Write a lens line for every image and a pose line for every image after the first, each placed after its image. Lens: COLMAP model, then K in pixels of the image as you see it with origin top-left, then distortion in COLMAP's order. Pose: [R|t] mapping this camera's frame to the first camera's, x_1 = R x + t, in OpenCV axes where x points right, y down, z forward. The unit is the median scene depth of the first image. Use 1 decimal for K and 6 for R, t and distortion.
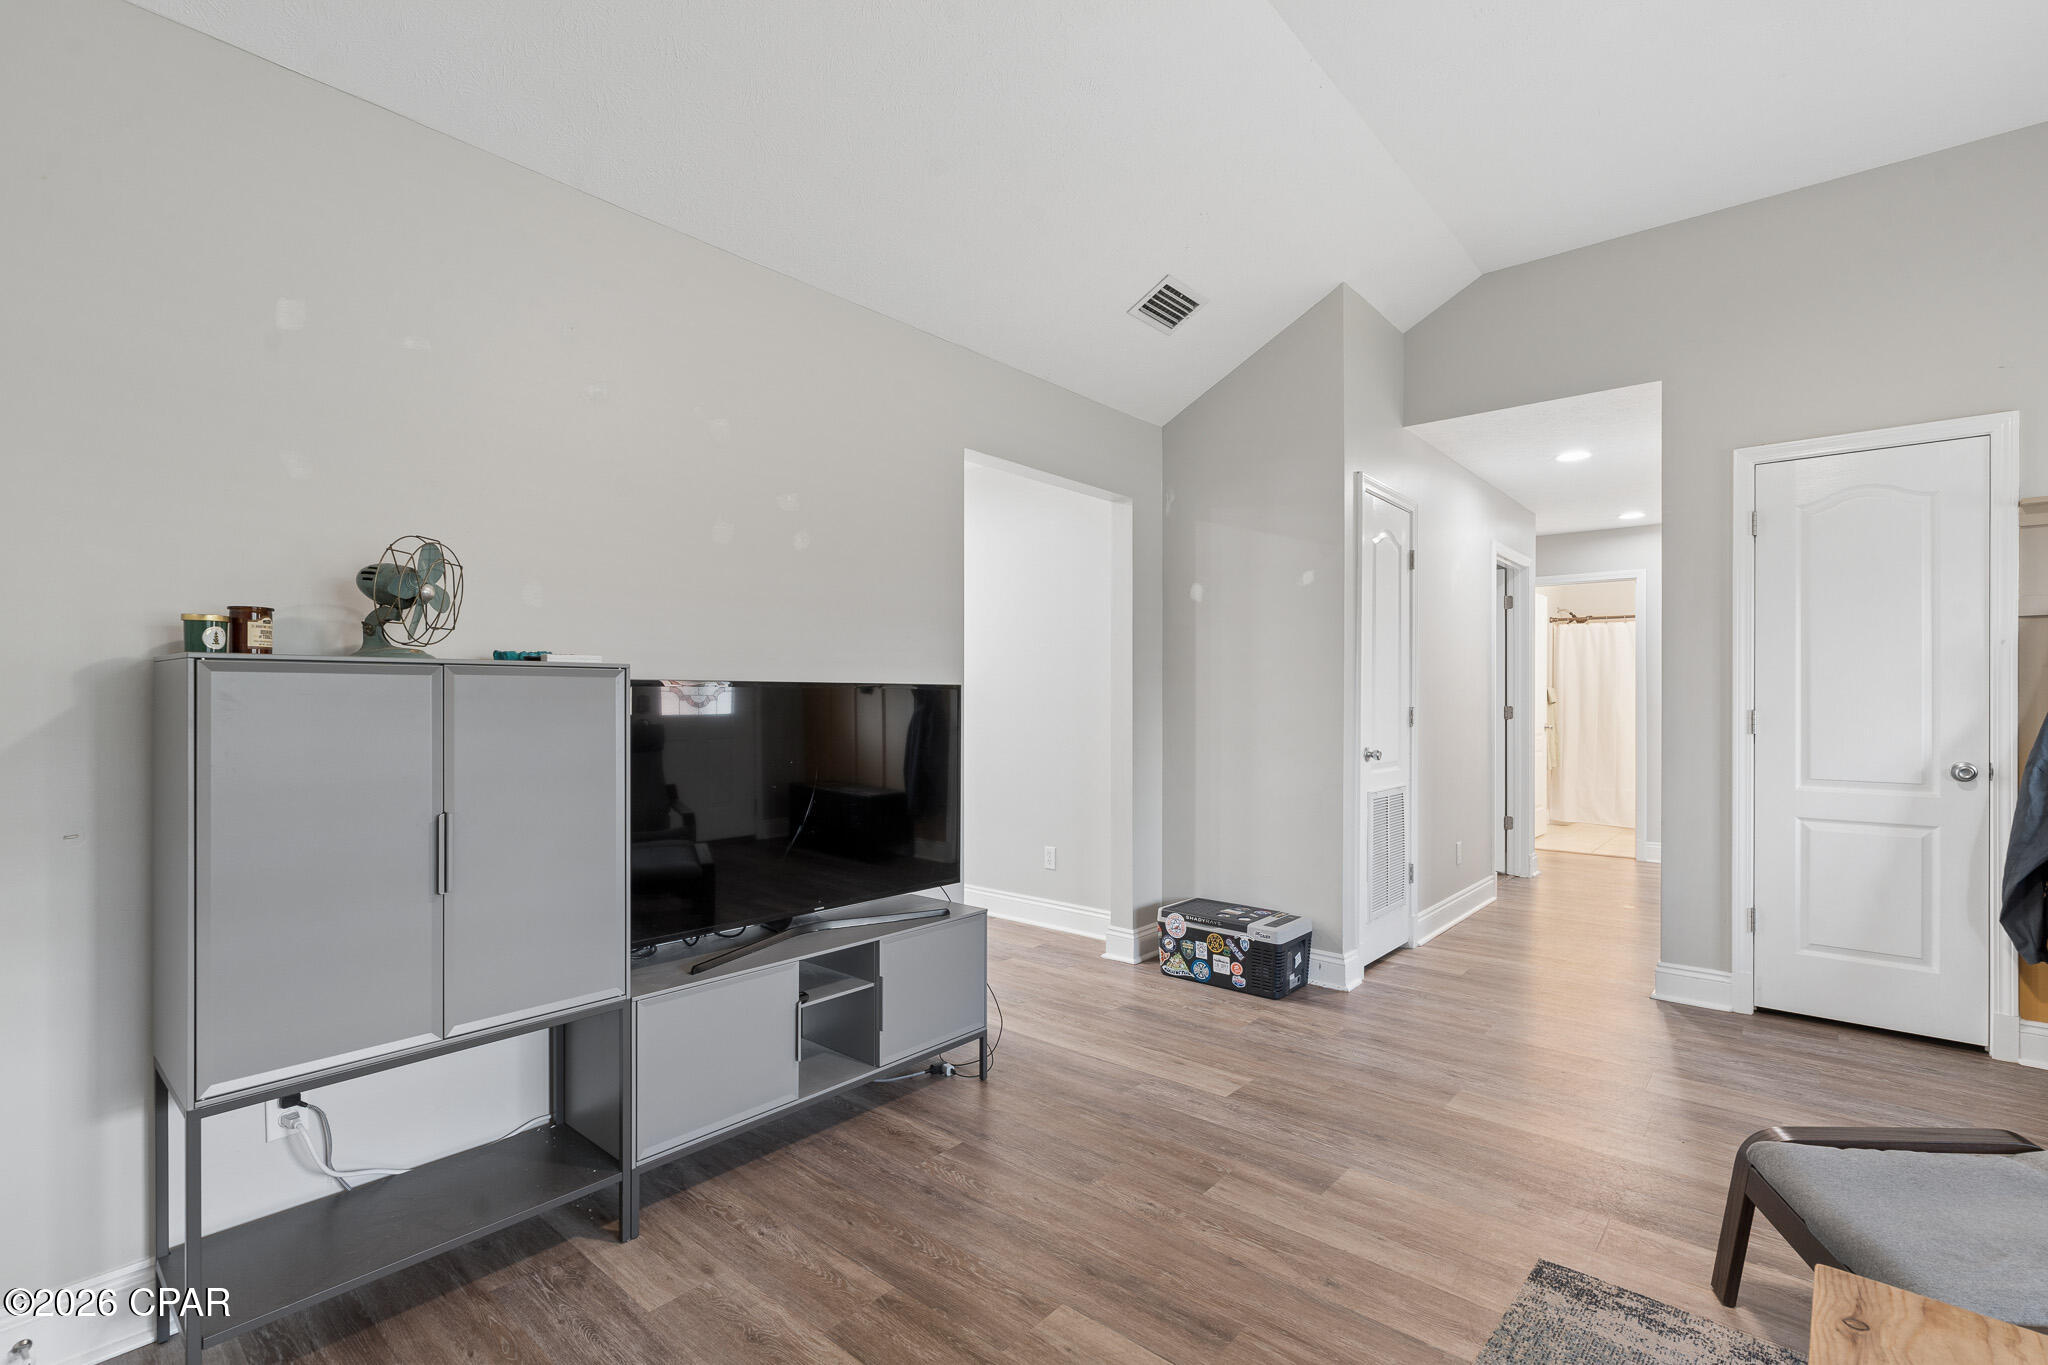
lens RADIAL K [[926.3, 0, 1014.4], [0, 926.3, 700.9], [0, 0, 1]] dist [-0.007021, 0.003397]
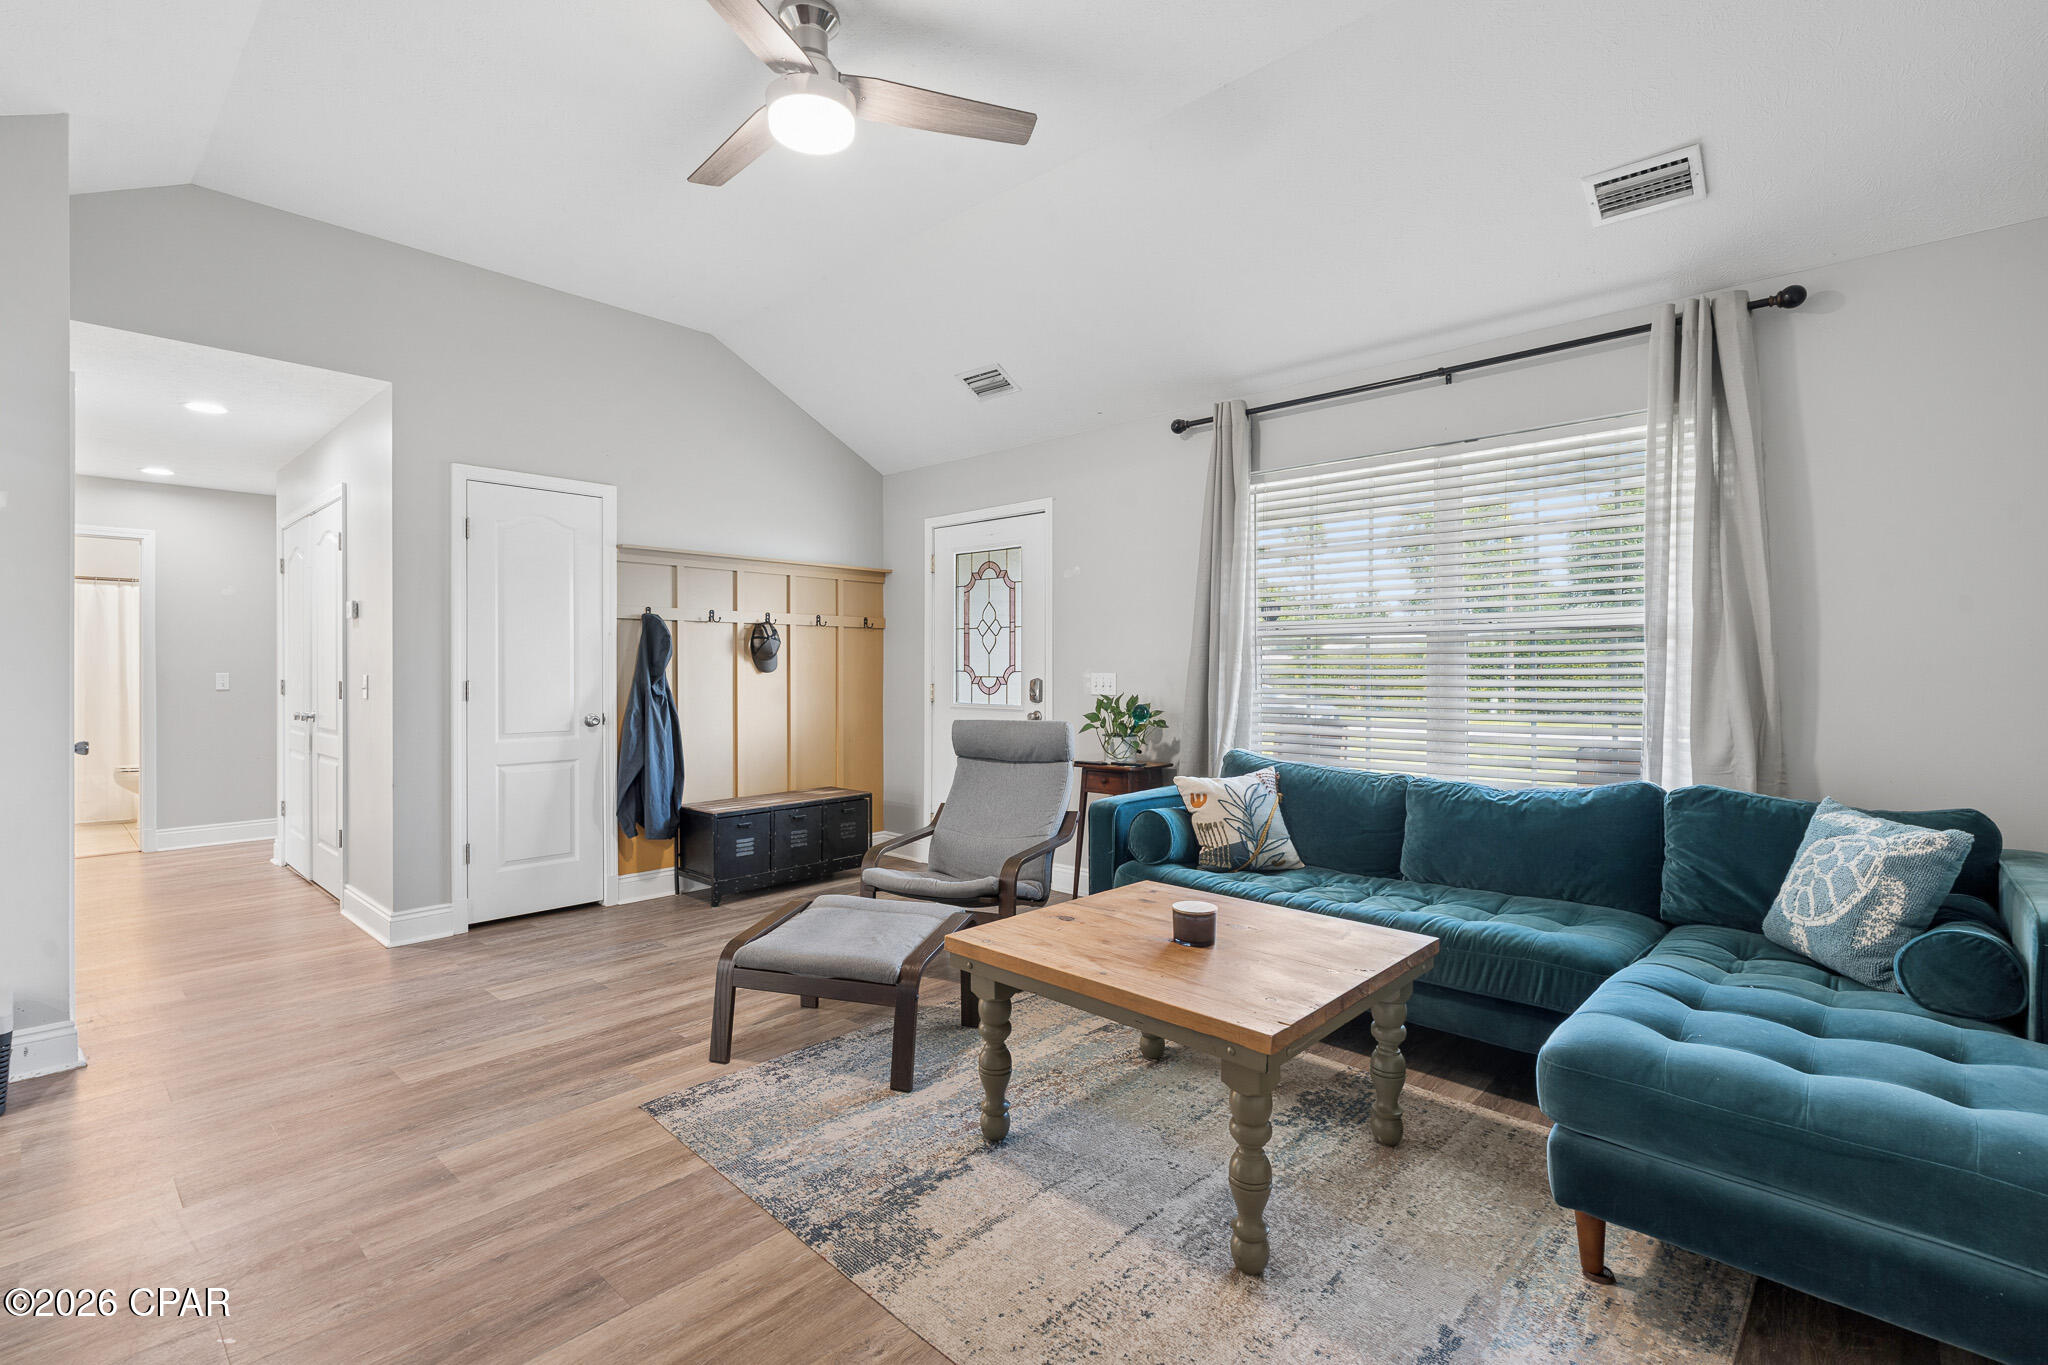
lens RADIAL K [[926.3, 0, 1016.9], [0, 926.3, 671.8], [0, 0, 1]] dist [-0.007021, 0.003397]
pose [[0.029994, -0.004811, 0.999538, -0.453607], [0.006940, 0.999965, 0.004605, -0.003411], [-0.999526, 0.006799, 0.030026, 0.275471]]
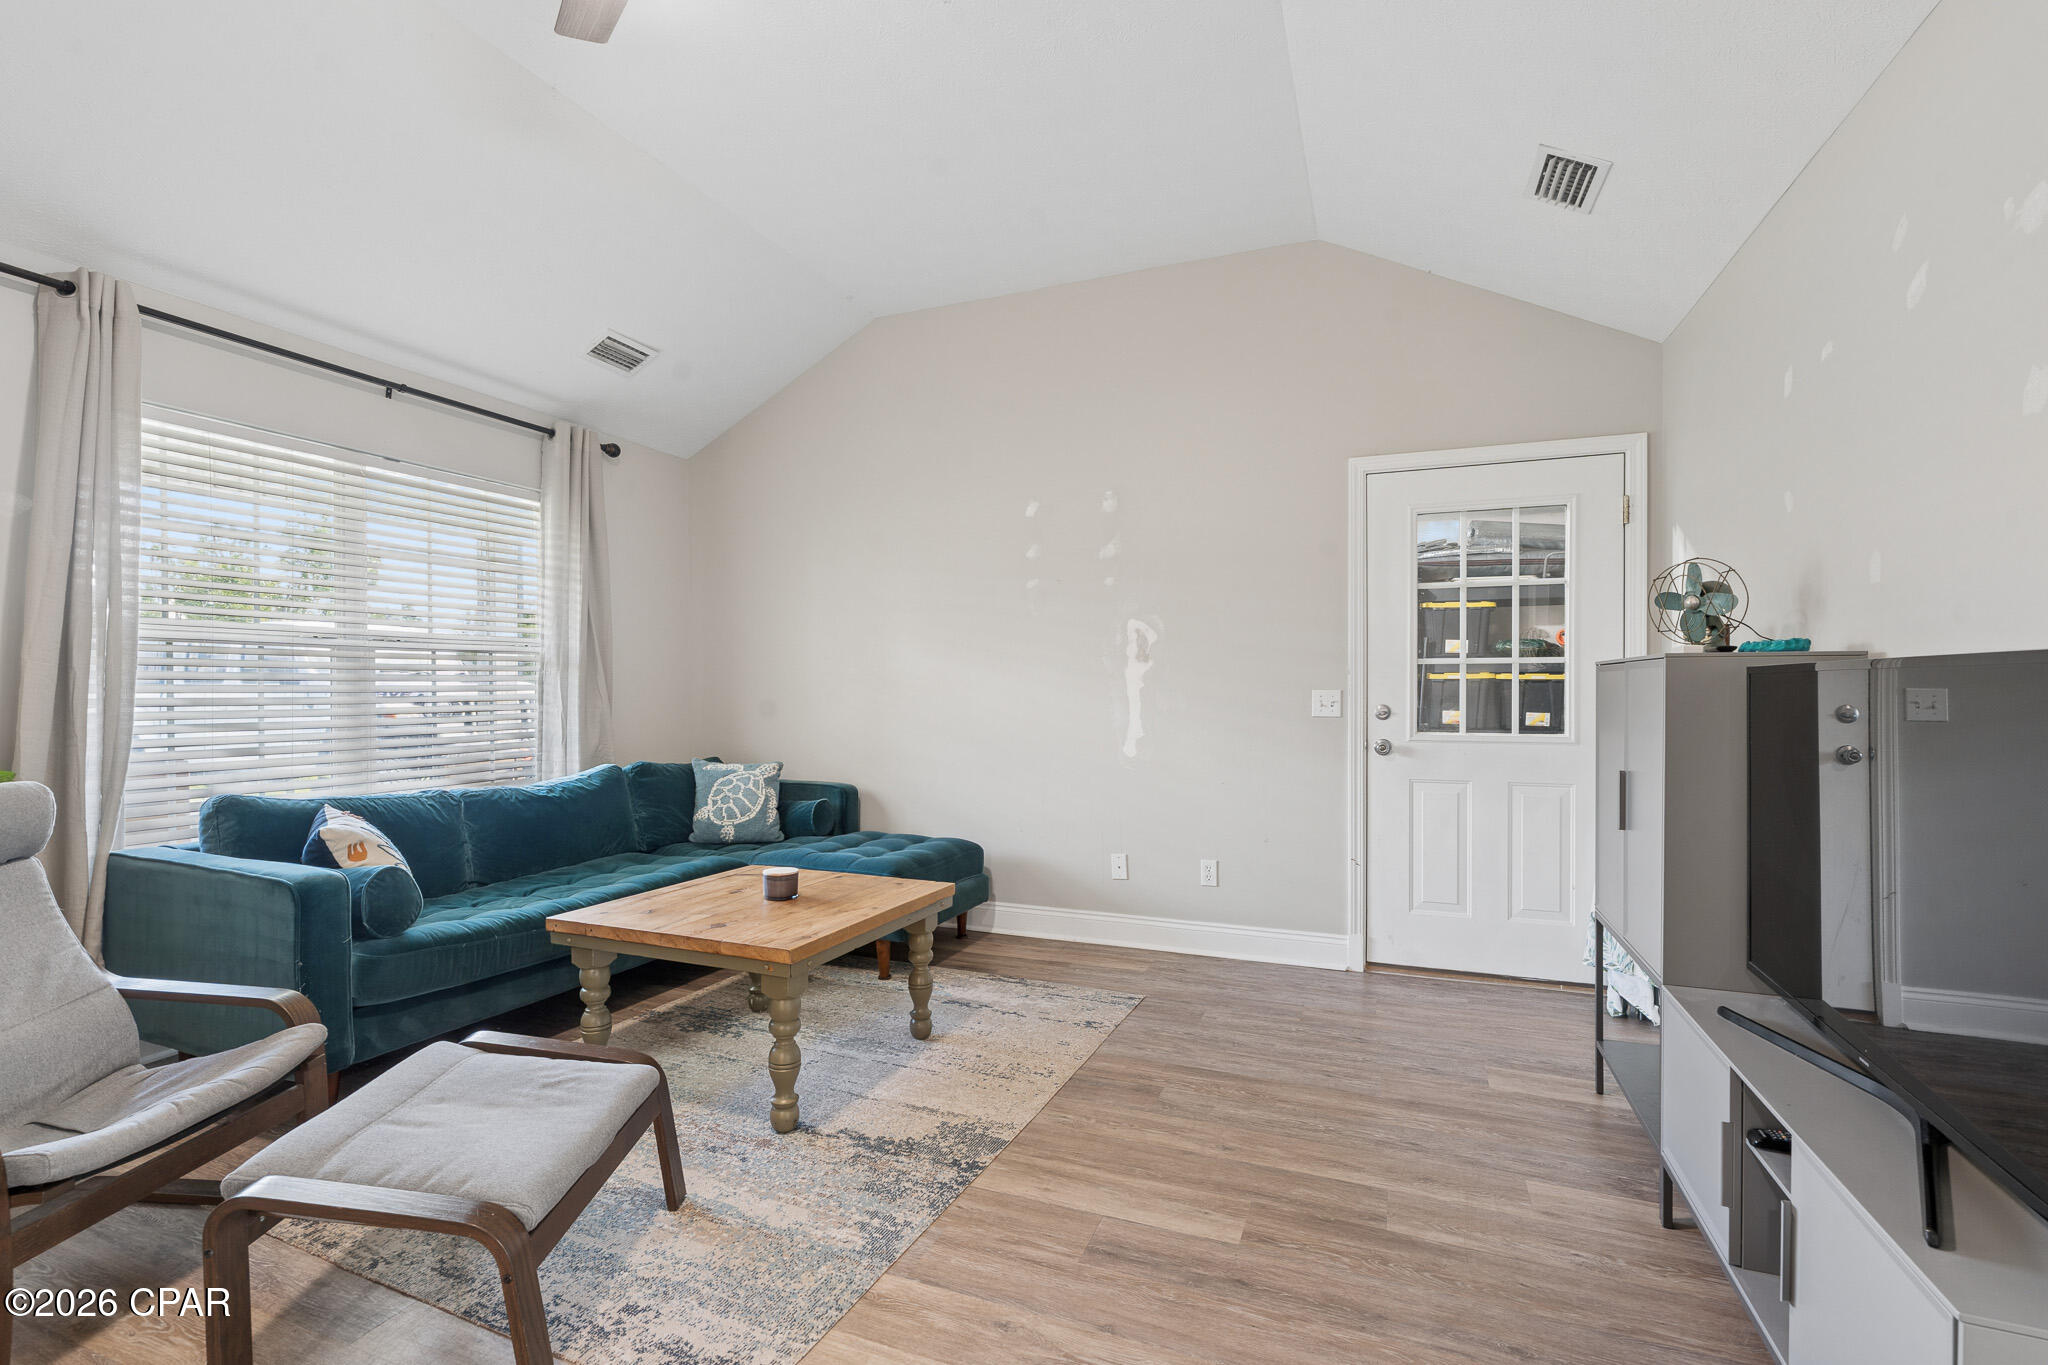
lens RADIAL K [[926.3, 0, 1025.7], [0, 926.3, 705.0], [0, 0, 1]] dist [-0.007021, 0.003397]
pose [[-0.944222, 0.004509, -0.329278, 0.383154], [-0.003070, 0.999742, 0.022493, -0.002408], [0.329295, 0.022249, -0.943965, 1.148109]]
